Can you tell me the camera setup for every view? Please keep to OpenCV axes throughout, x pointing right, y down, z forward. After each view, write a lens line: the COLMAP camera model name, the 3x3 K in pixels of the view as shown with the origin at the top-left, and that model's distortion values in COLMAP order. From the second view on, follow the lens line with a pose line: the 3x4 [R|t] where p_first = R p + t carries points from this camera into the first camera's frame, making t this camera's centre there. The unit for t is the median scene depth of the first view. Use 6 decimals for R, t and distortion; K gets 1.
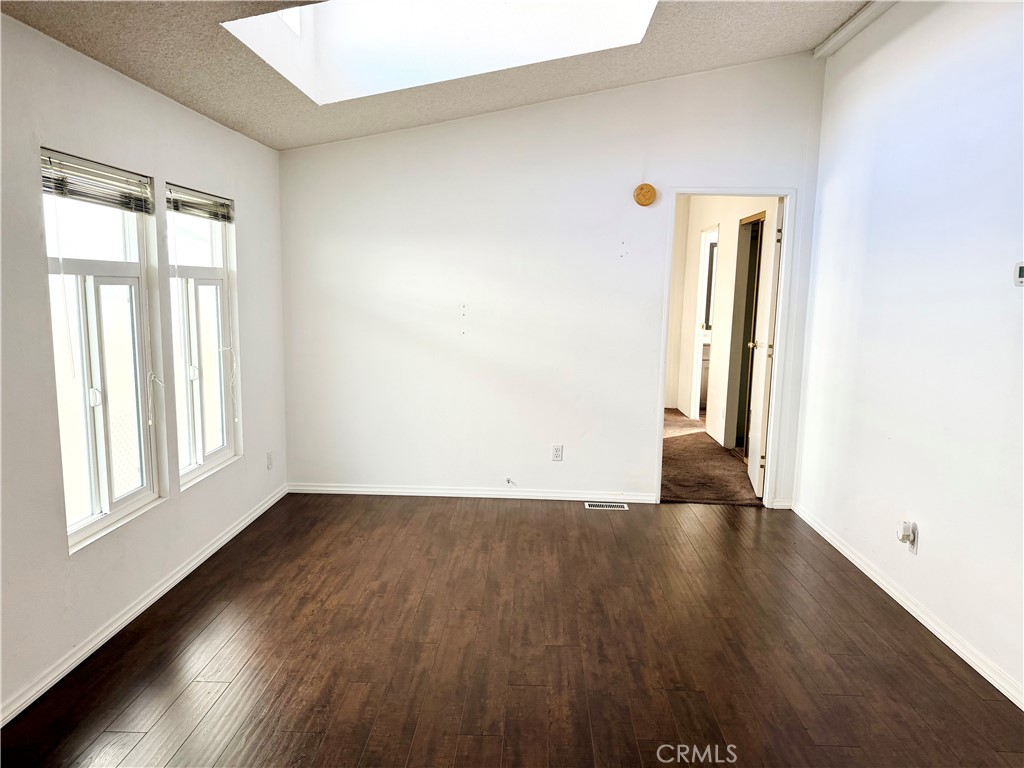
lens RADIAL K [[720.2, 0, 504.8], [0, 720.2, 390.4], [0, 0, 1]] dist [0.074314, -0.082932]
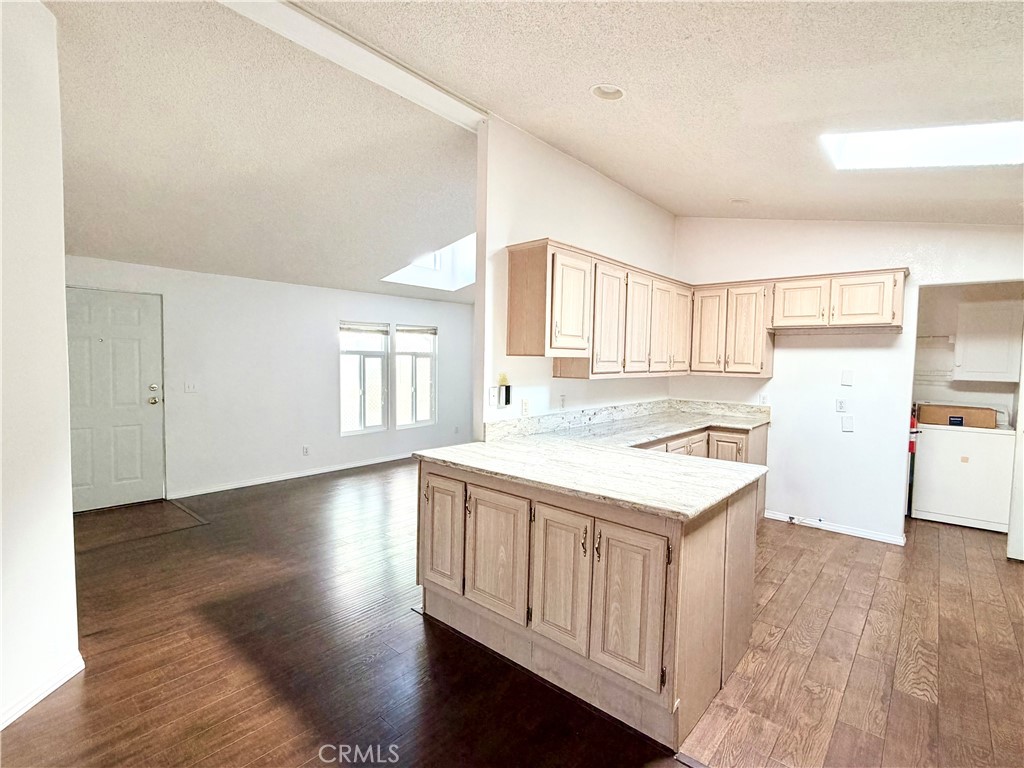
lens RADIAL K [[486.9, 0, 513.2], [0, 486.9, 382.9], [0, 0, 1]] dist [0.001480, -0.001486]
pose [[0.771169, 0.027808, -0.636023, 0.969103], [-0.091779, 0.993466, -0.067845, 0.038305], [0.629980, 0.110693, 0.768682, -0.174168]]
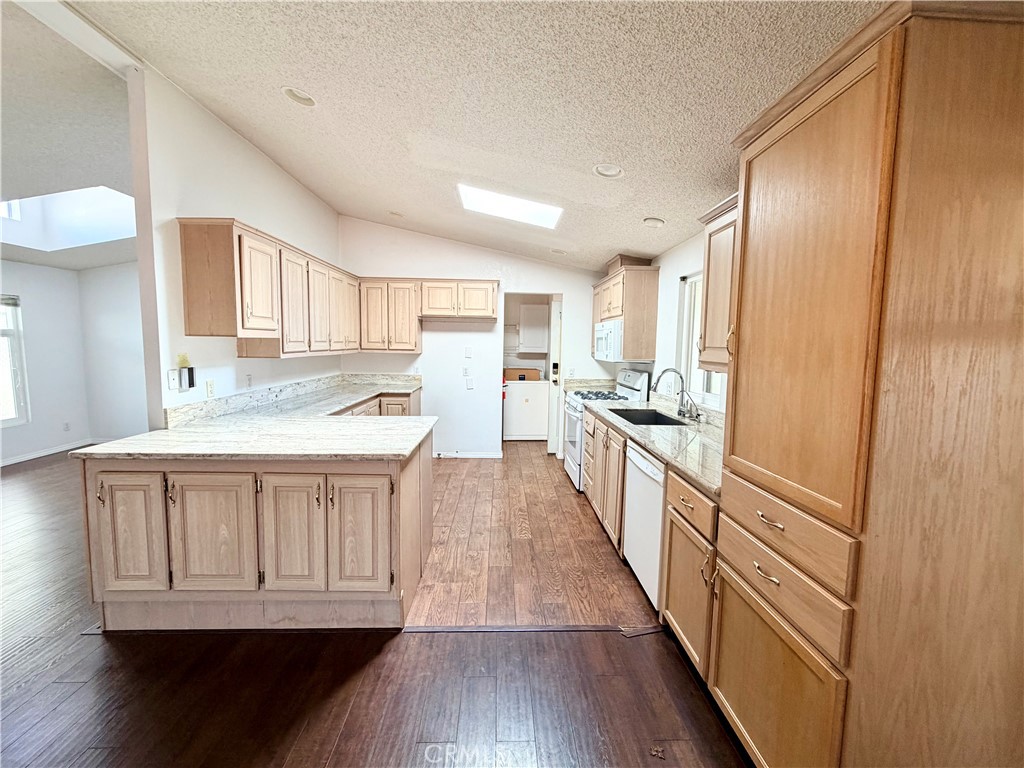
lens RADIAL K [[427.0, 0, 513.2], [0, 427.0, 382.6], [0, 0, 1]] dist [0.002216, -0.001561]
pose [[0.998343, -0.006867, 0.057135, 0.921709], [0.009490, 0.998907, -0.045772, 0.047826], [-0.056758, 0.046239, 0.997317, -0.254483]]
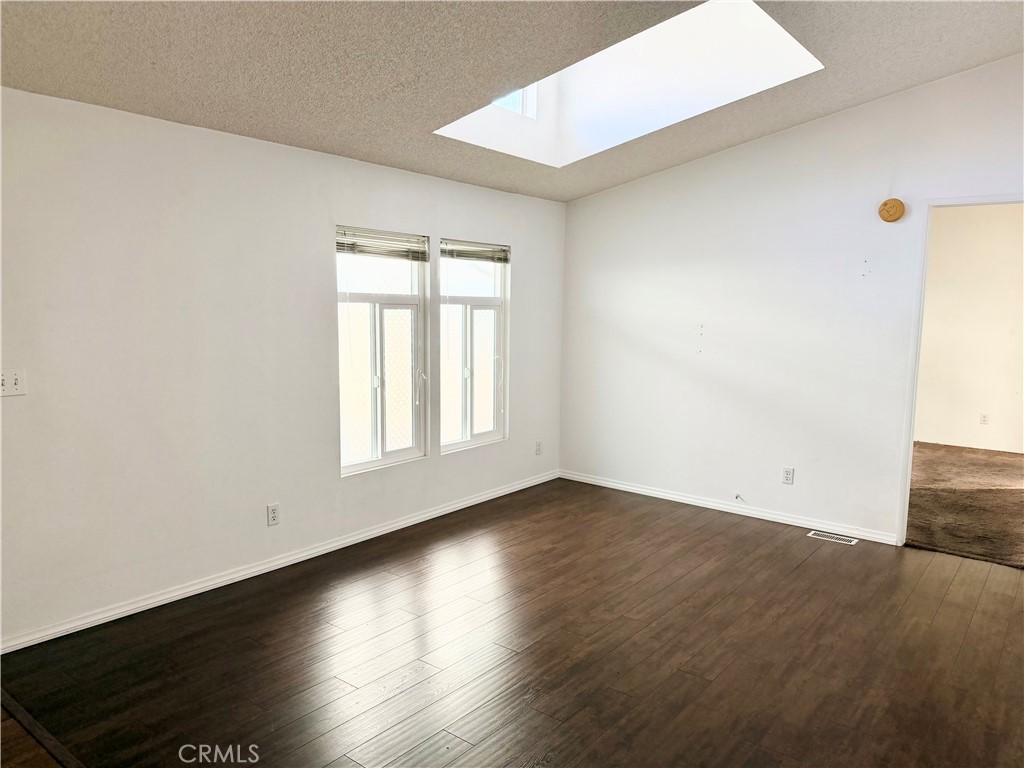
lens RADIAL K [[720.2, 0, 511.2], [0, 720.2, 391.9], [0, 0, 1]] dist [0.074314, -0.082932]
pose [[0.798521, 0.063318, -0.598628, 0.427199], [-0.084193, 0.996426, -0.006912, 0.013222], [0.596050, 0.055920, 0.800998, -0.039737]]
